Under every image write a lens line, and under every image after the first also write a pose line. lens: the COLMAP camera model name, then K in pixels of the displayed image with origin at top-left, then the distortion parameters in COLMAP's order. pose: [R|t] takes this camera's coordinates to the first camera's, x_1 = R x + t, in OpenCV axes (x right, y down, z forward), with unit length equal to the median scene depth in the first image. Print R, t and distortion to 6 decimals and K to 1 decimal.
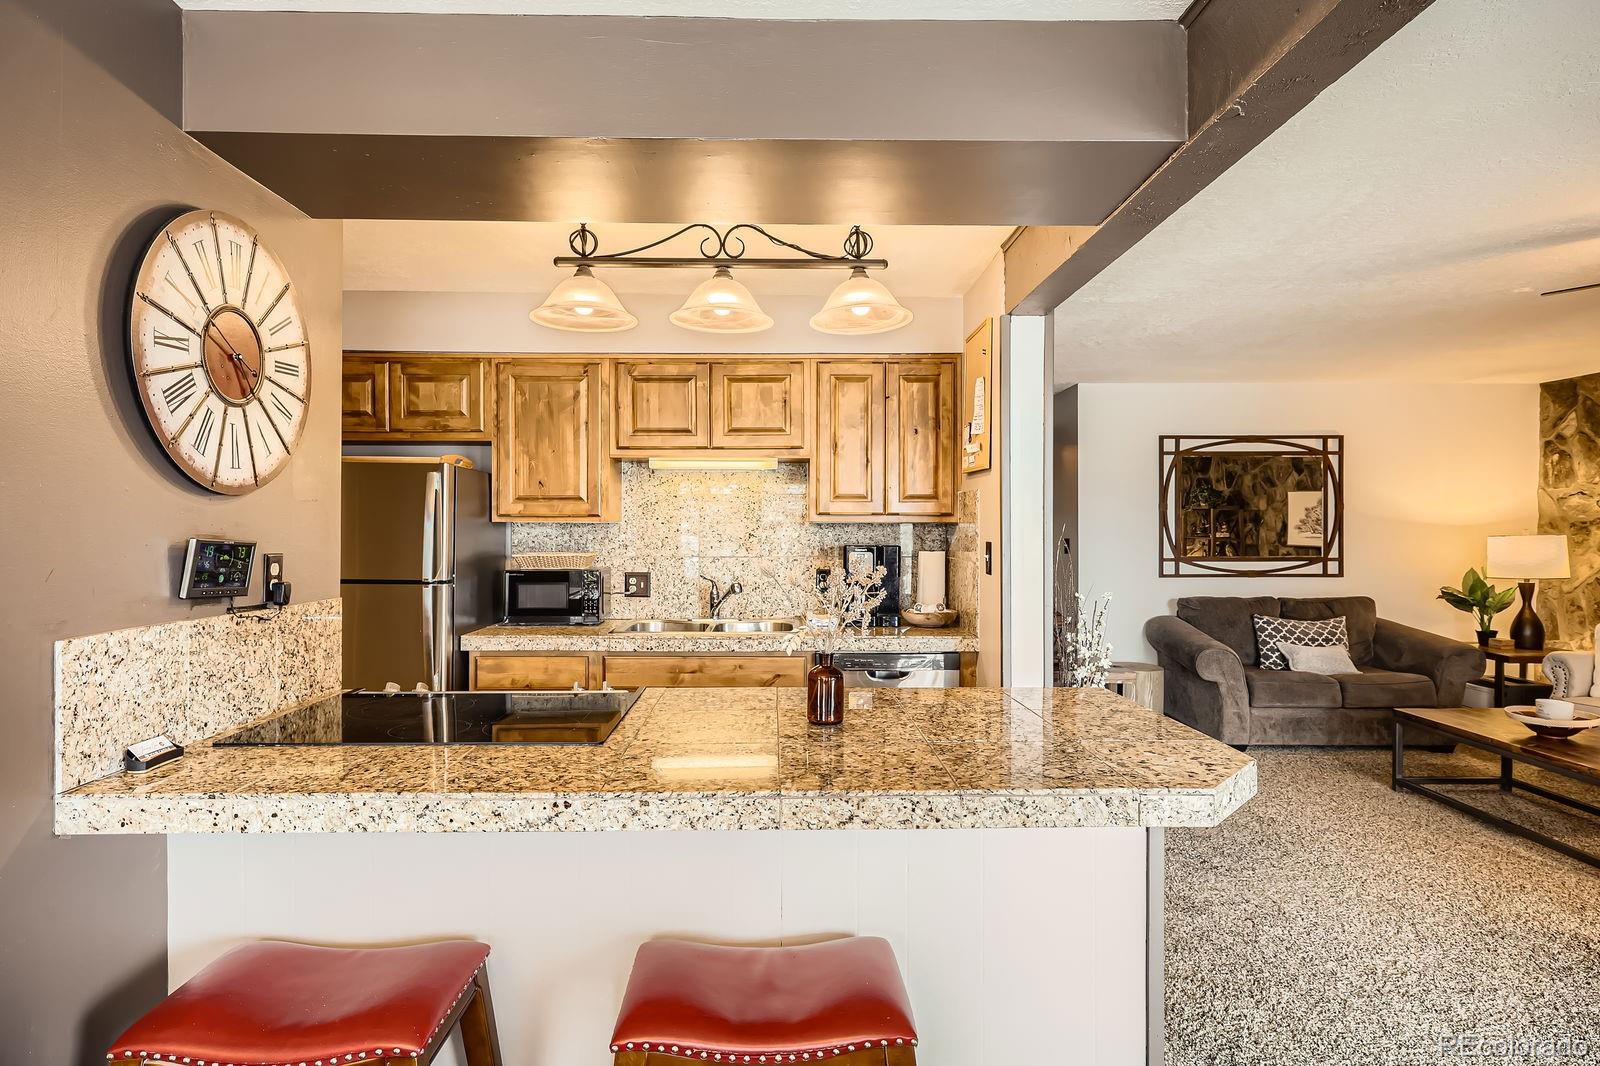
lens RADIAL K [[851.2, 0, 789.8], [0, 851.2, 526.8], [0, 0, 1]] dist [-0.000103, 0.004827]
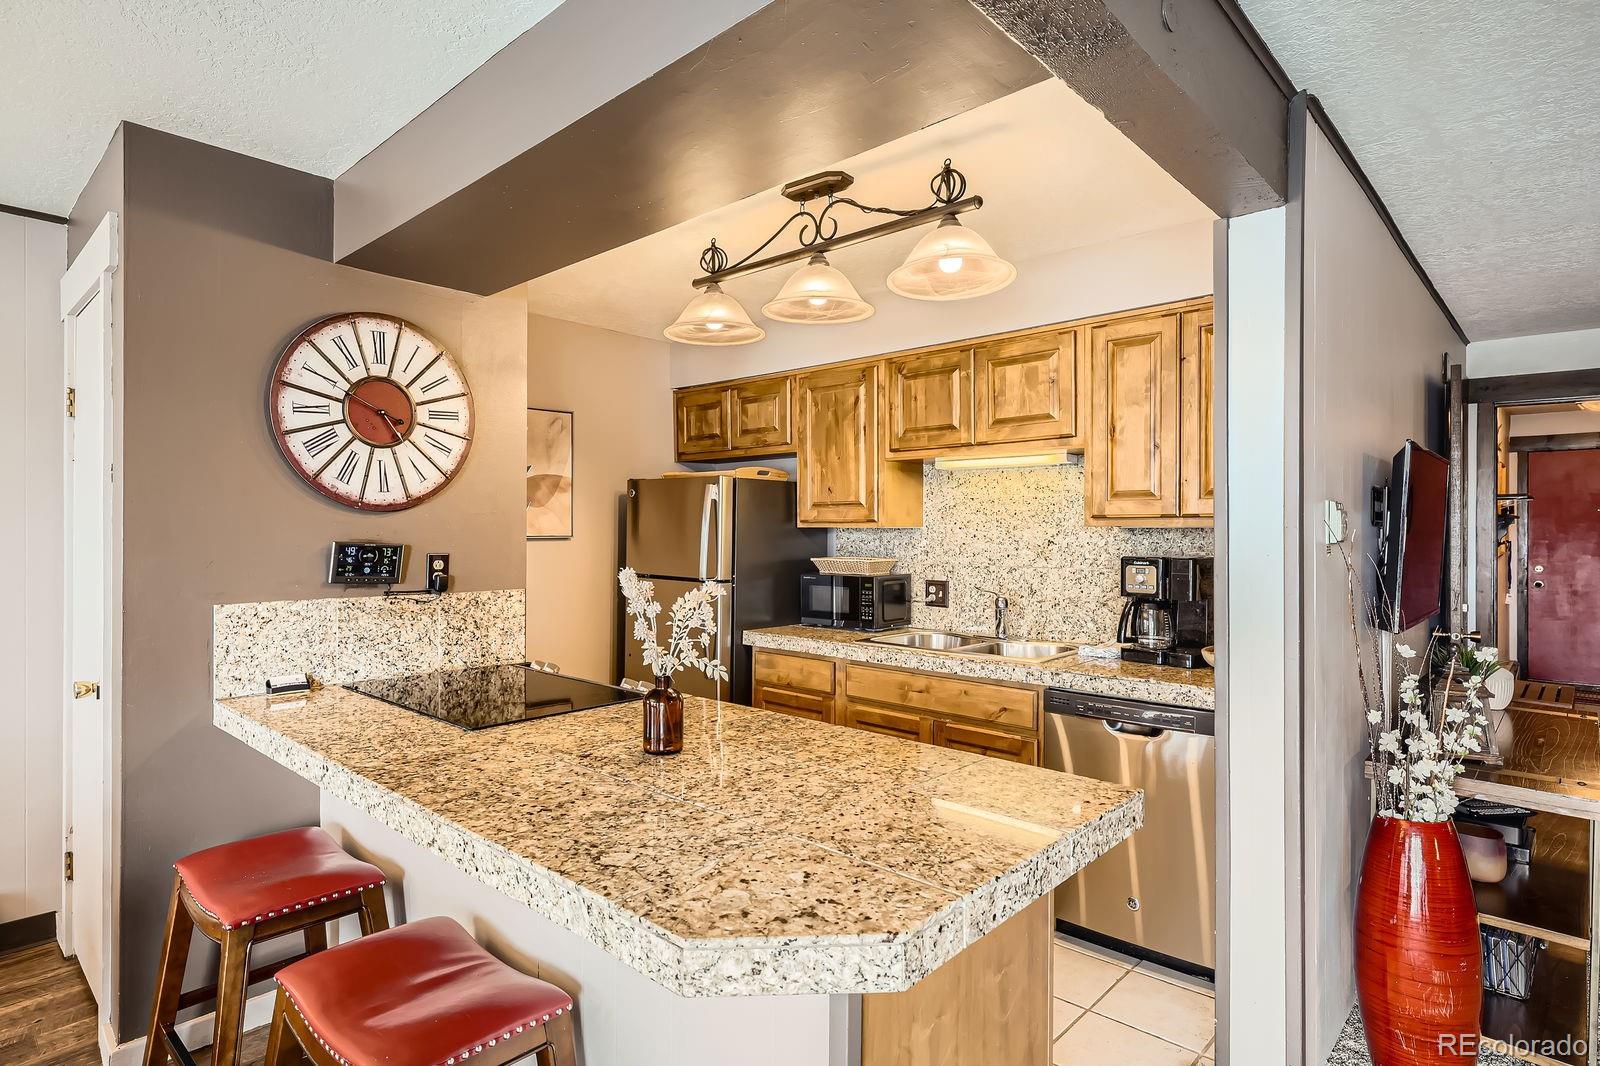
lens RADIAL K [[851.2, 0, 785.7], [0, 851.2, 529.7], [0, 0, 1]] dist [-0.000103, 0.004827]
pose [[0.715210, -0.000246, -0.698910, 0.388533], [0.000457, 1.000000, 0.000116, -0.003134], [0.698910, -0.000403, 0.715210, 0.224626]]
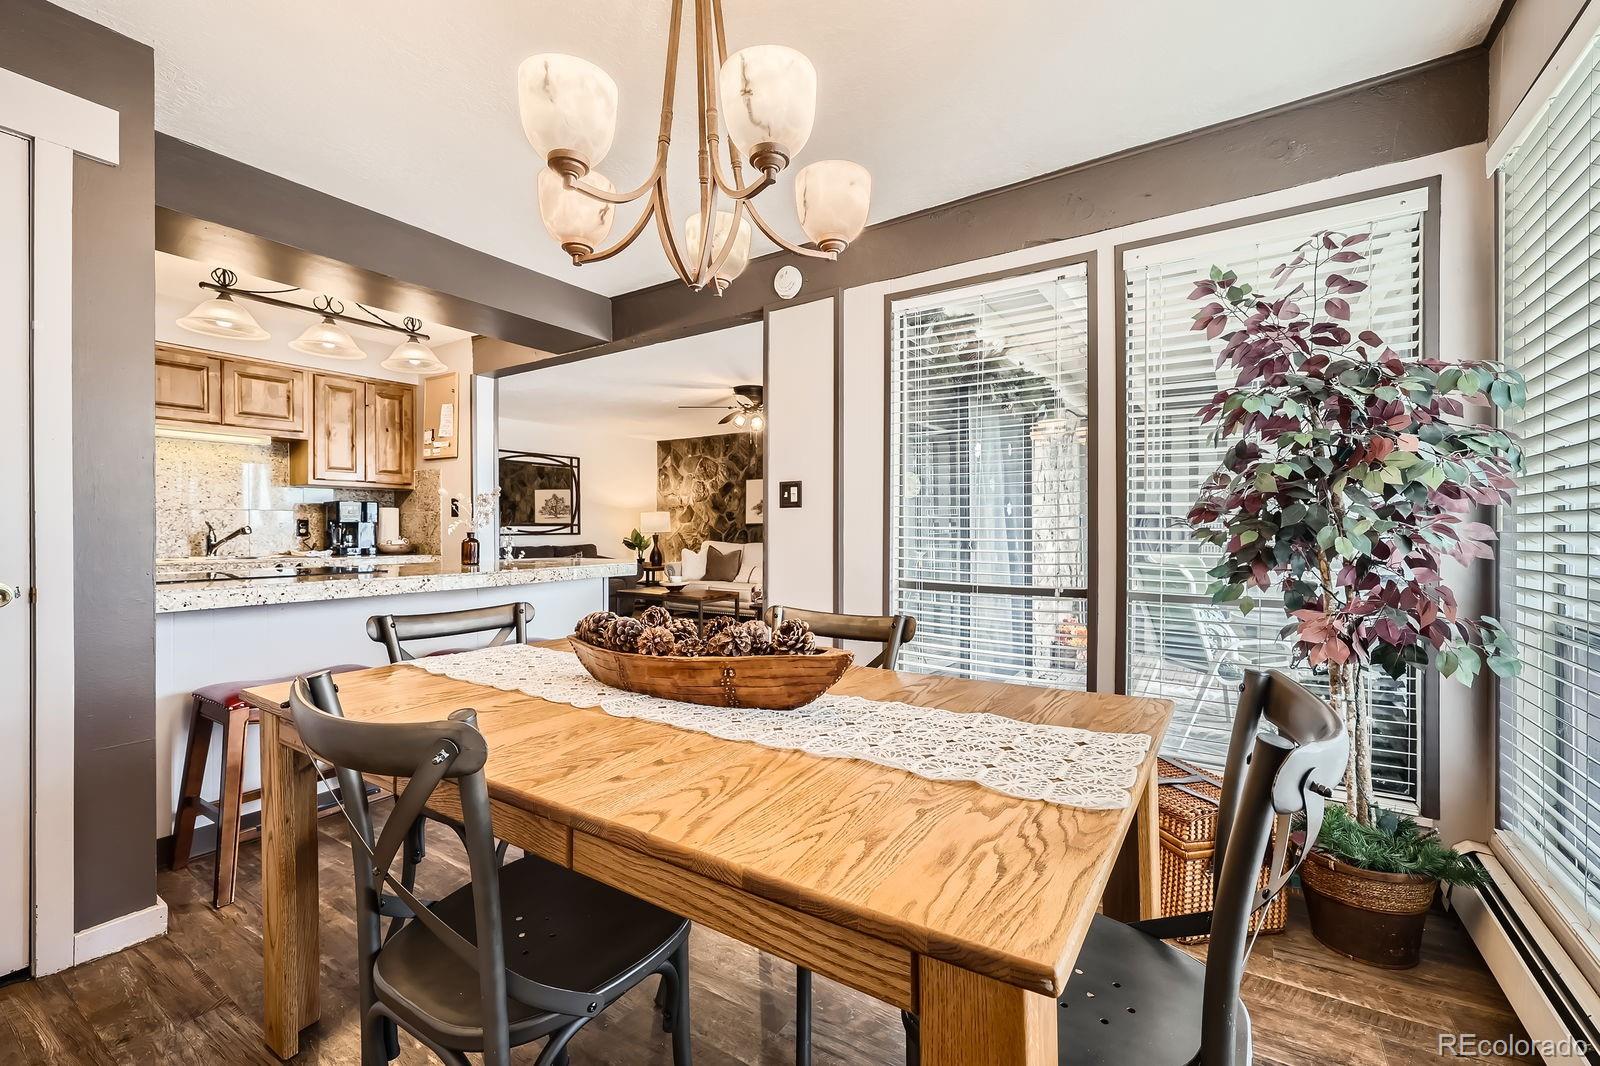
lens RADIAL K [[680.6, 0, 801.2], [0, 680.6, 538.0], [0, 0, 1]] dist [0.004297, -0.000941]
pose [[0.558170, -0.012206, 0.829637, -0.473843], [0.000230, 0.999894, 0.014556, 0.069457], [-0.829726, -0.007934, 0.558114, -0.342415]]
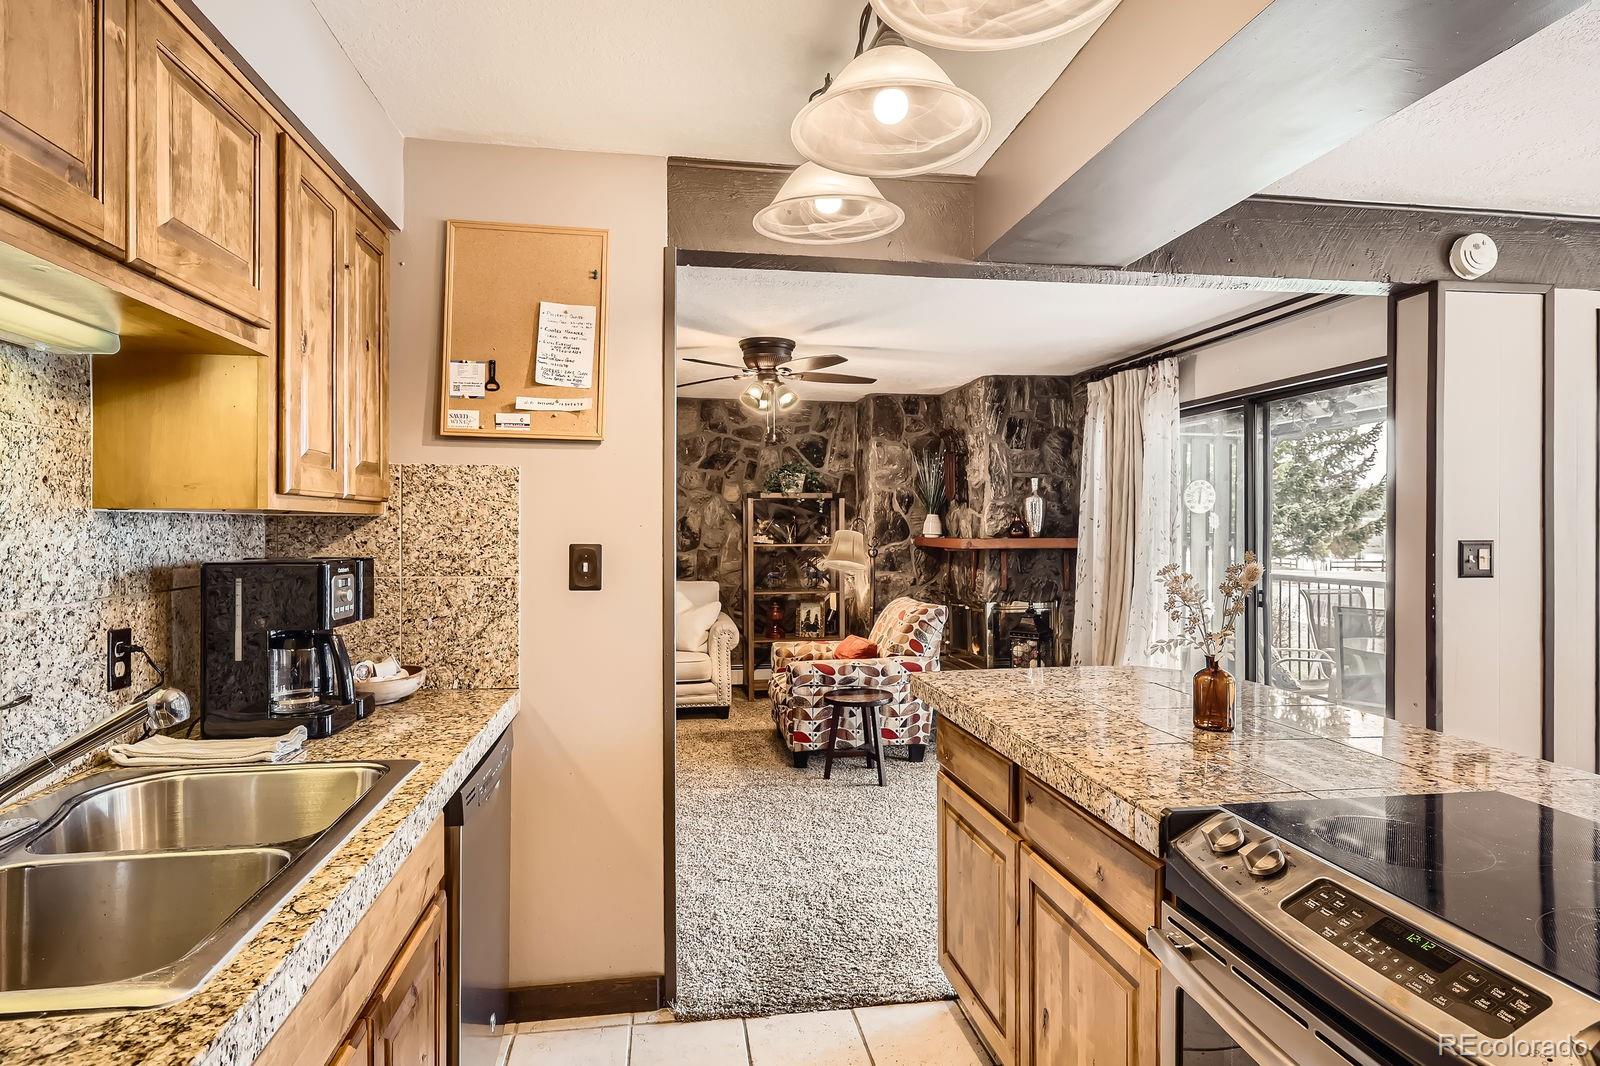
lens RADIAL K [[851.2, 0, 790.5], [0, 851.2, 530.6], [0, 0, 1]] dist [-0.000103, 0.004827]
pose [[-0.146160, -0.009527, 0.989215, -0.426102], [-0.003118, 0.999953, 0.009170, -0.000216], [-0.989256, -0.001744, -0.146183, 0.813448]]
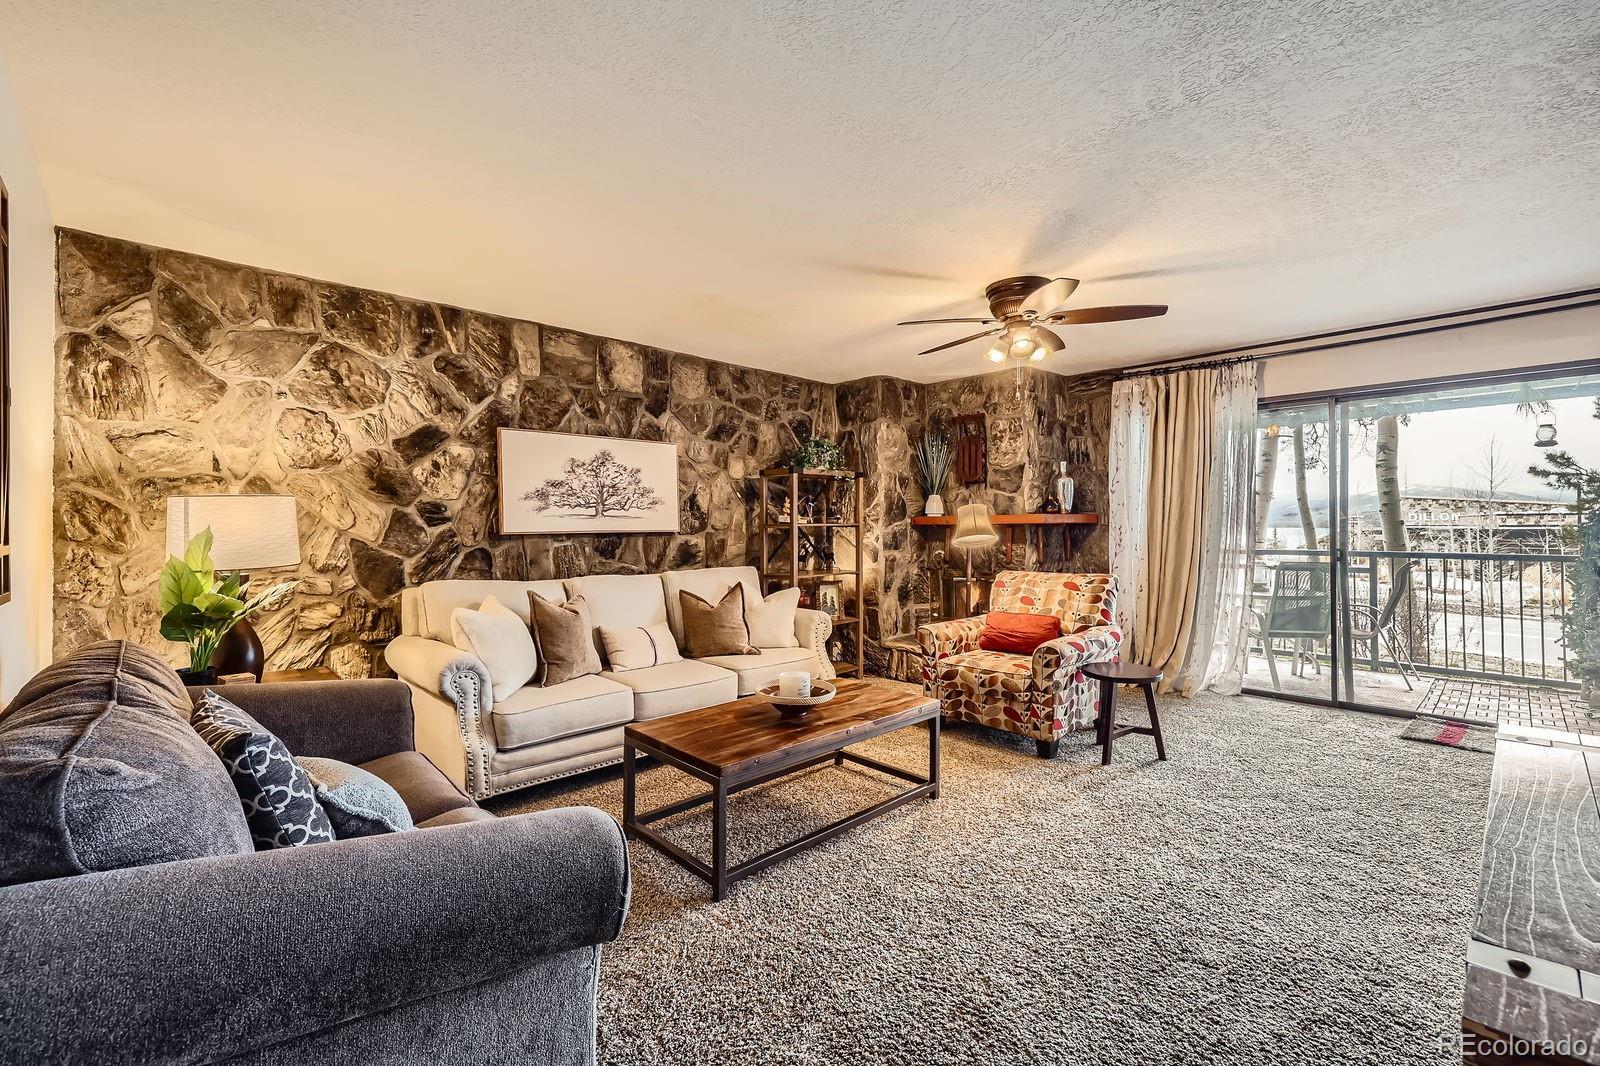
lens RADIAL K [[680.6, 0, 798.1], [0, 680.6, 520.6], [0, 0, 1]] dist [0.004297, -0.000941]
pose [[-0.680209, 0.008401, 0.732970, 0.346849], [0.003546, 0.999960, -0.008171, 0.046278], [-0.733009, -0.002958, -0.680212, 1.470294]]
